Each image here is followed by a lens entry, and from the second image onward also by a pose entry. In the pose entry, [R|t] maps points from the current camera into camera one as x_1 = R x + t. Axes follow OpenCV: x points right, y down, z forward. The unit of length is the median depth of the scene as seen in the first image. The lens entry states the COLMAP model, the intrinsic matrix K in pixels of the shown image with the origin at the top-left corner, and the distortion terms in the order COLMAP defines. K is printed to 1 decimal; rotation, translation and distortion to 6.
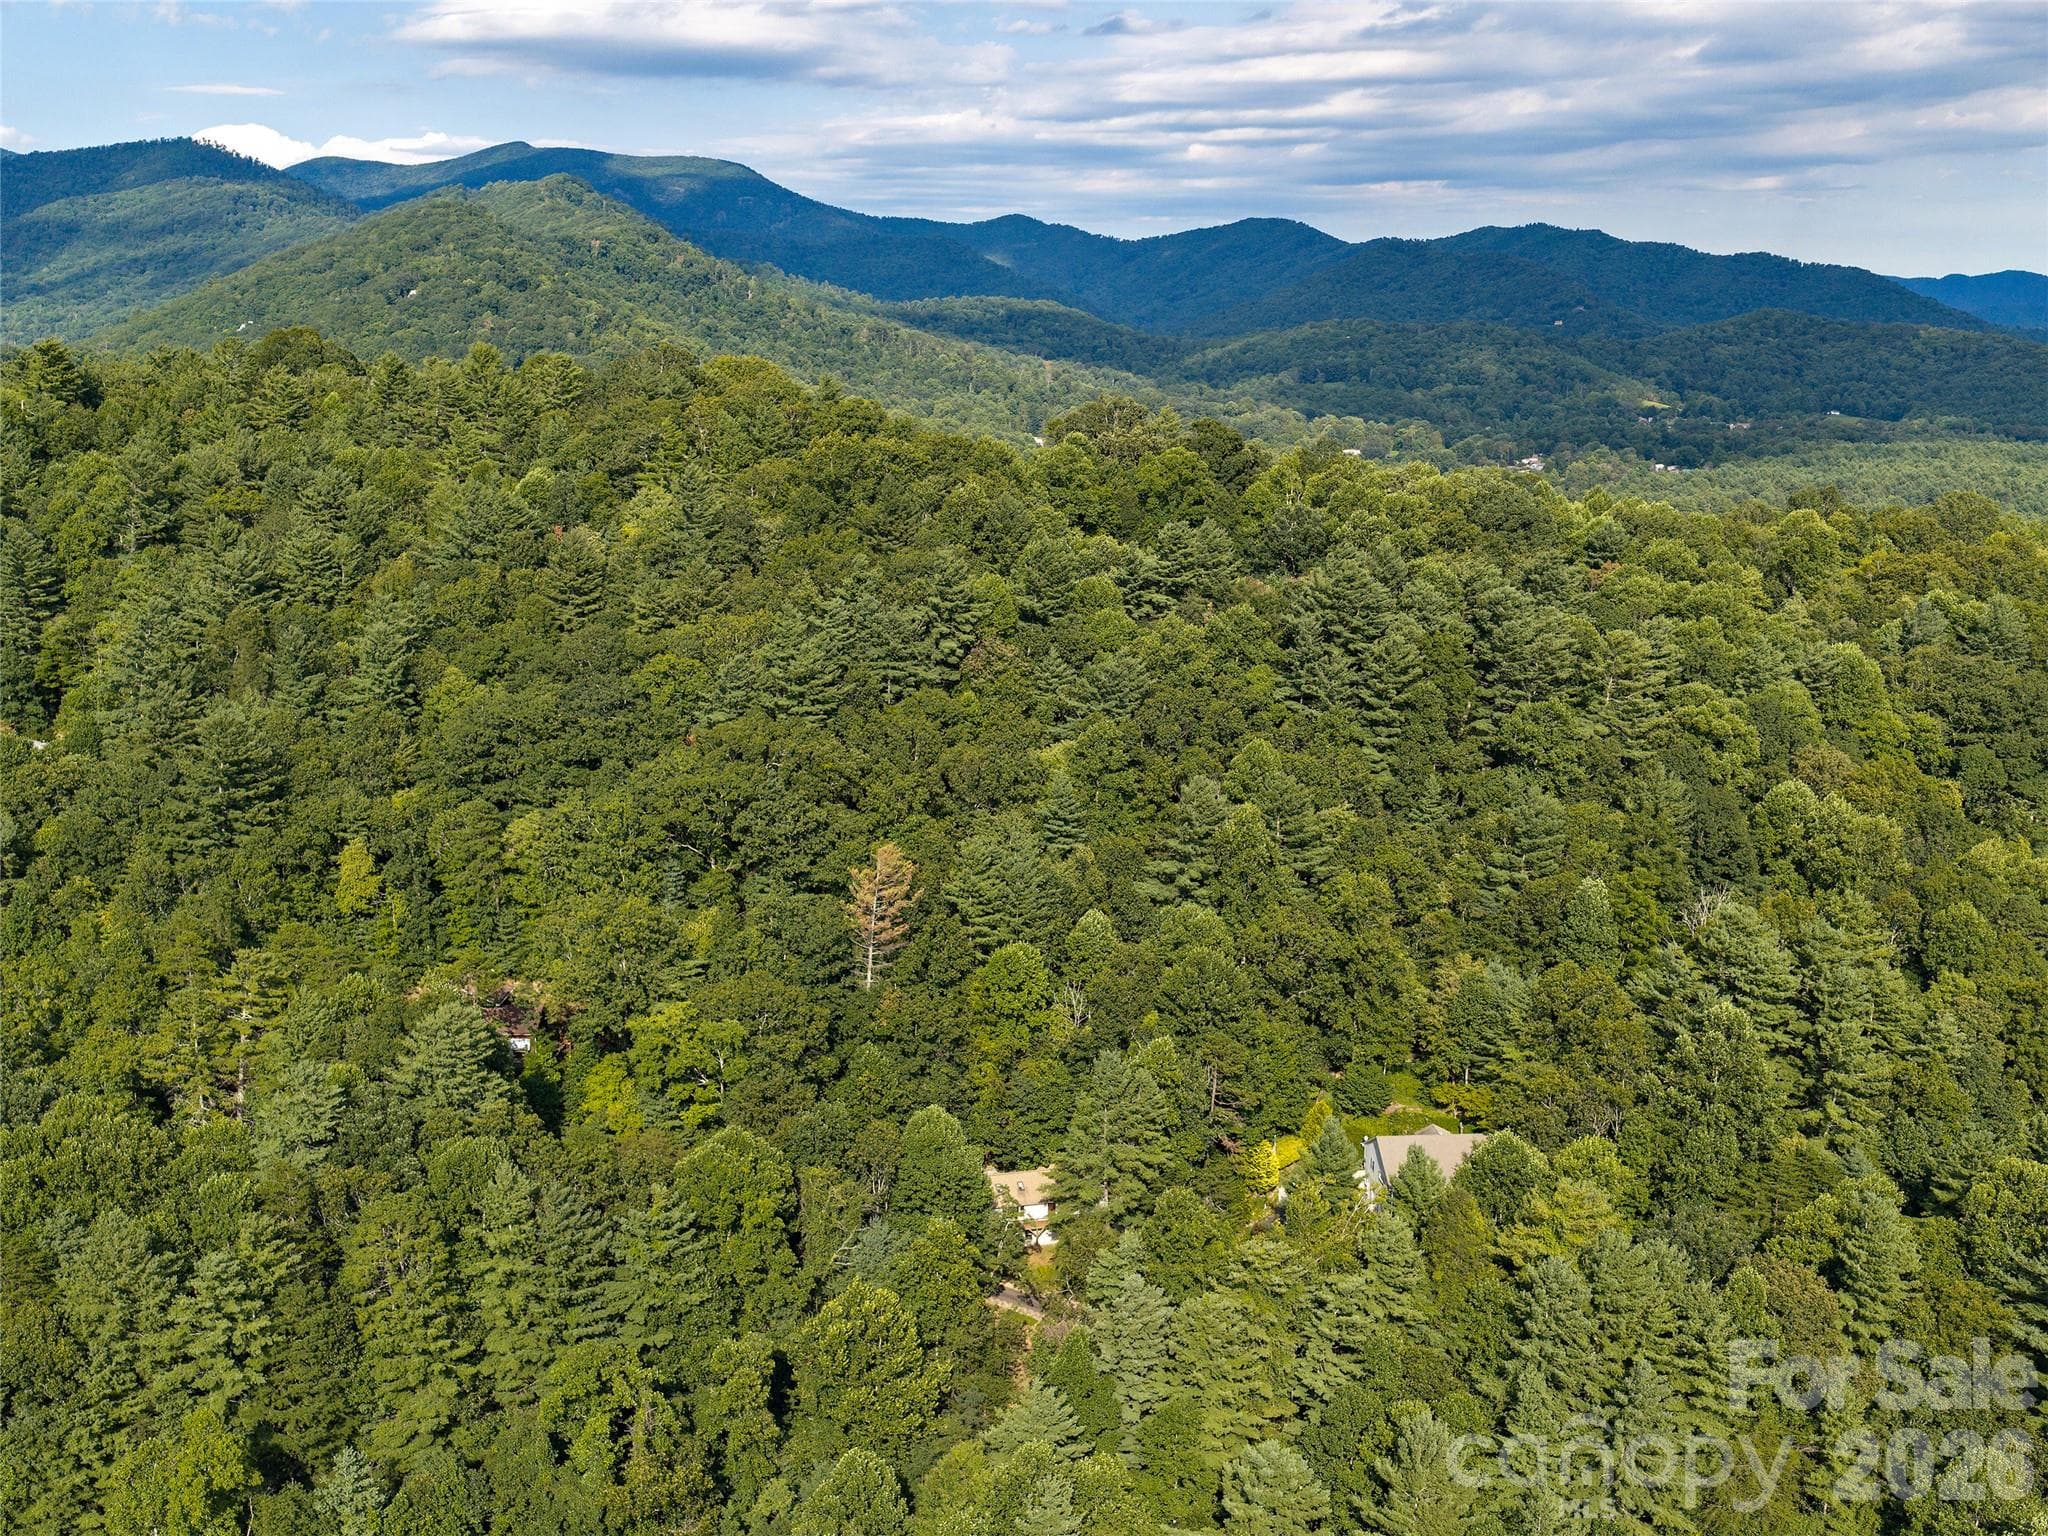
lens RADIAL K [[2262.2, 0, 1024.0], [0, 2262.2, 768.0], [0, 0, 1]] dist [0.038181, -0.115022]
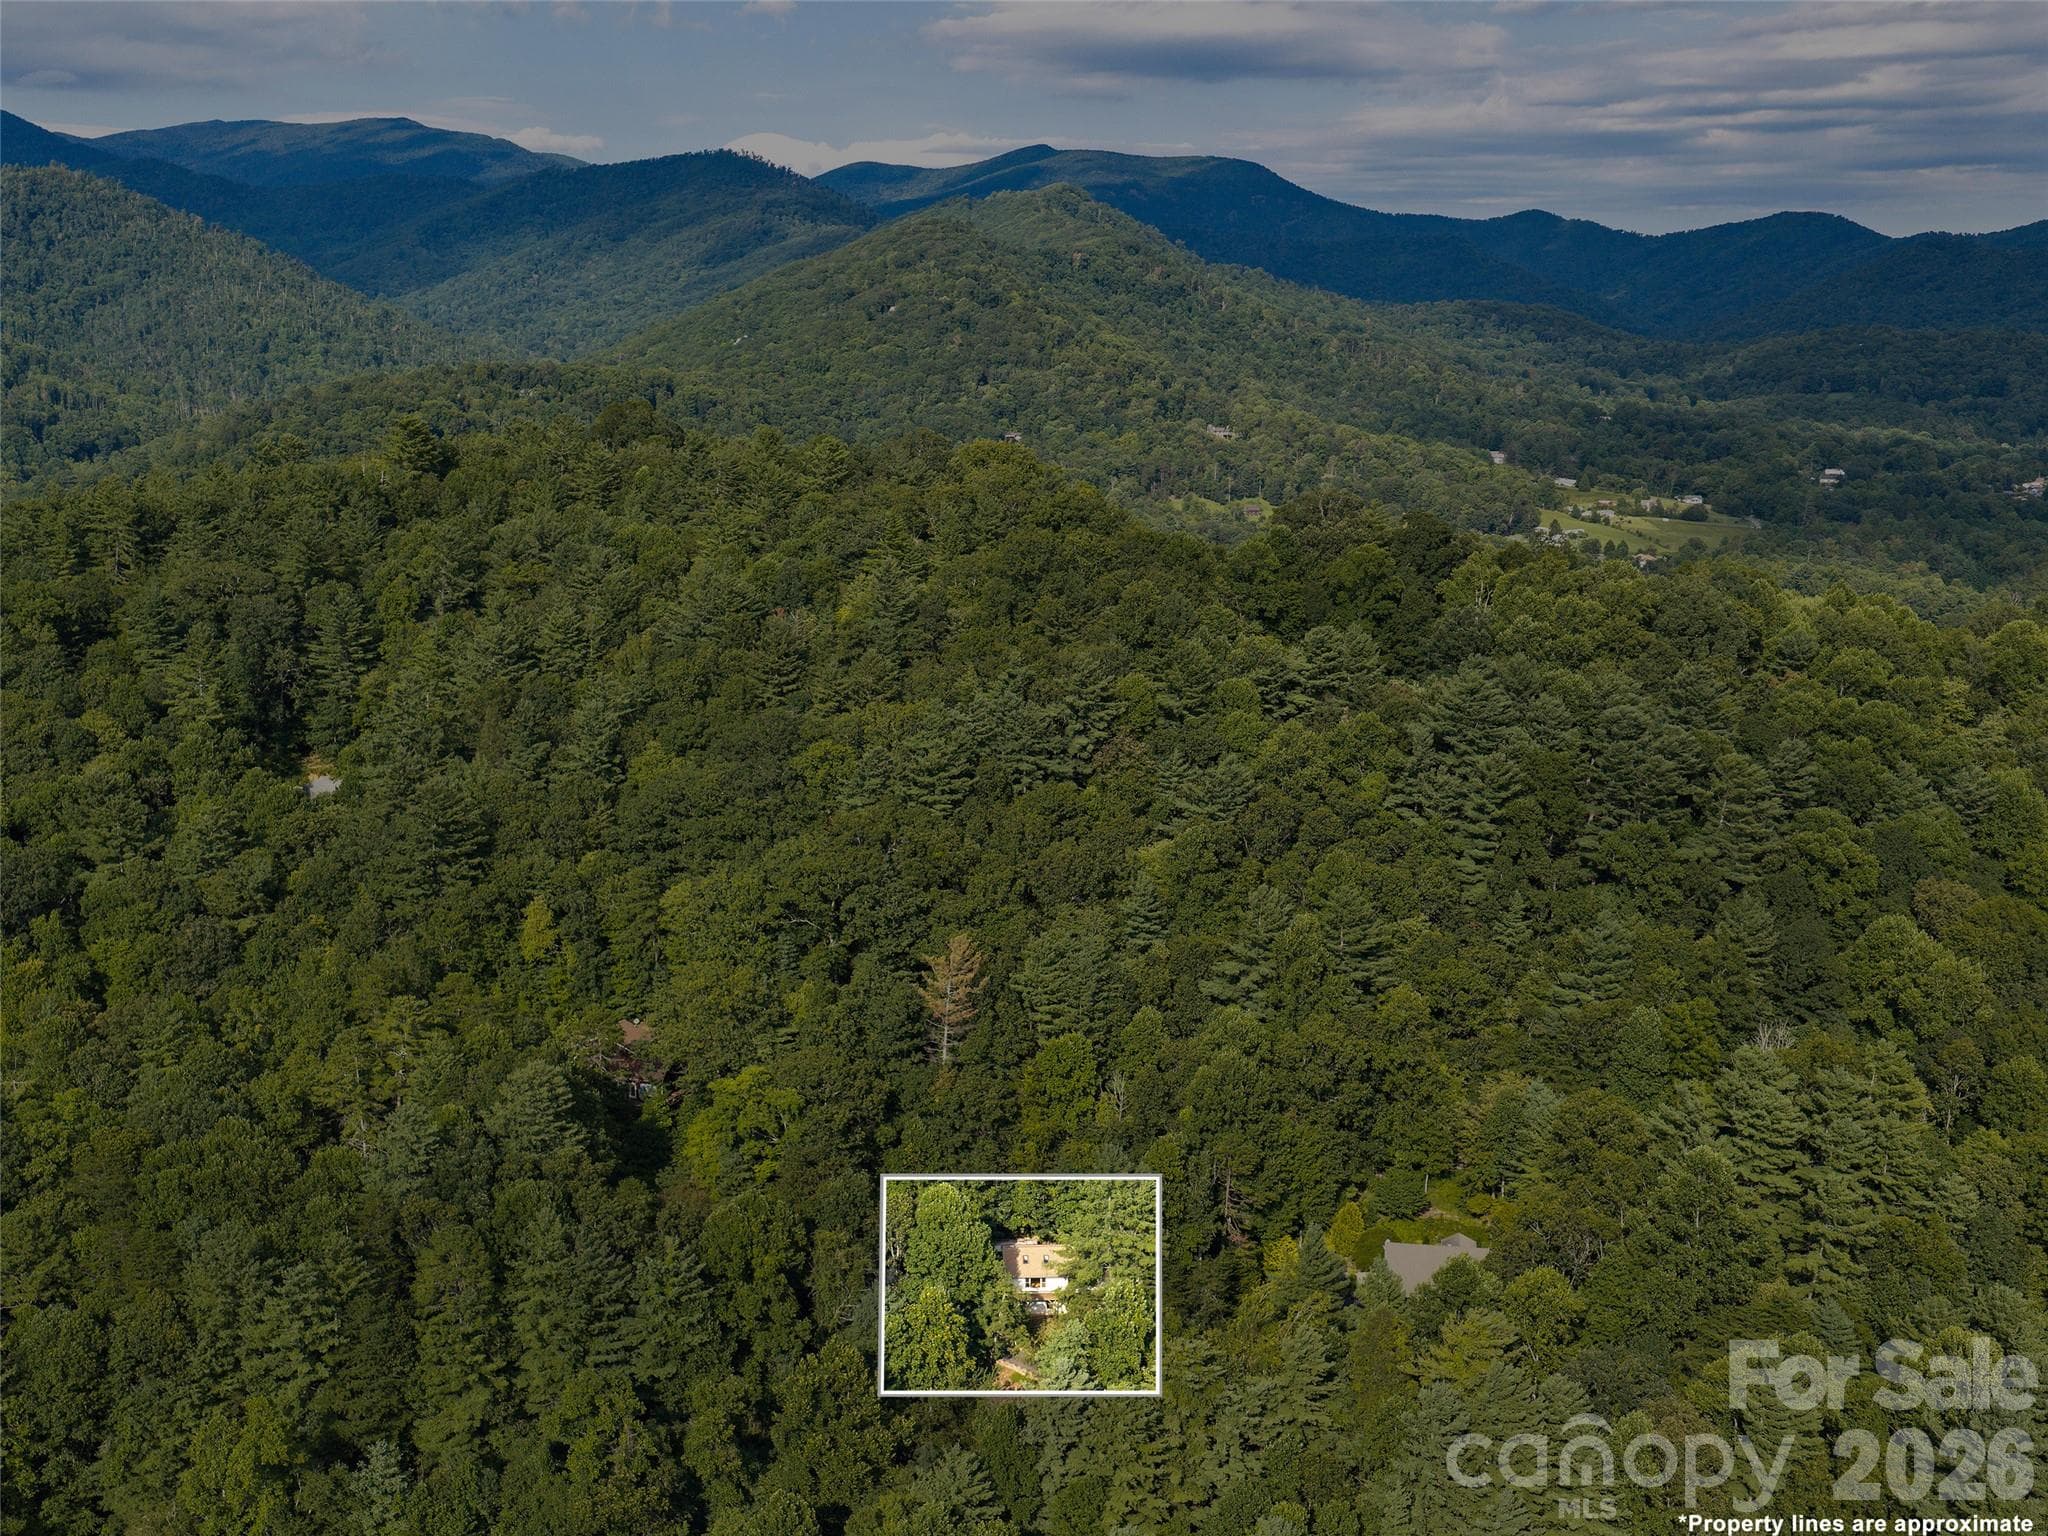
lens RADIAL K [[2262.2, 0, 1024.0], [0, 2262.2, 768.0], [0, 0, 1]] dist [0.038181, -0.115022]
pose [[0.974324, 0.044674, -0.220675, 0.192692], [-0.043879, 0.999001, 0.008507, -0.053600], [0.220835, 0.001395, 0.975310, -0.059911]]
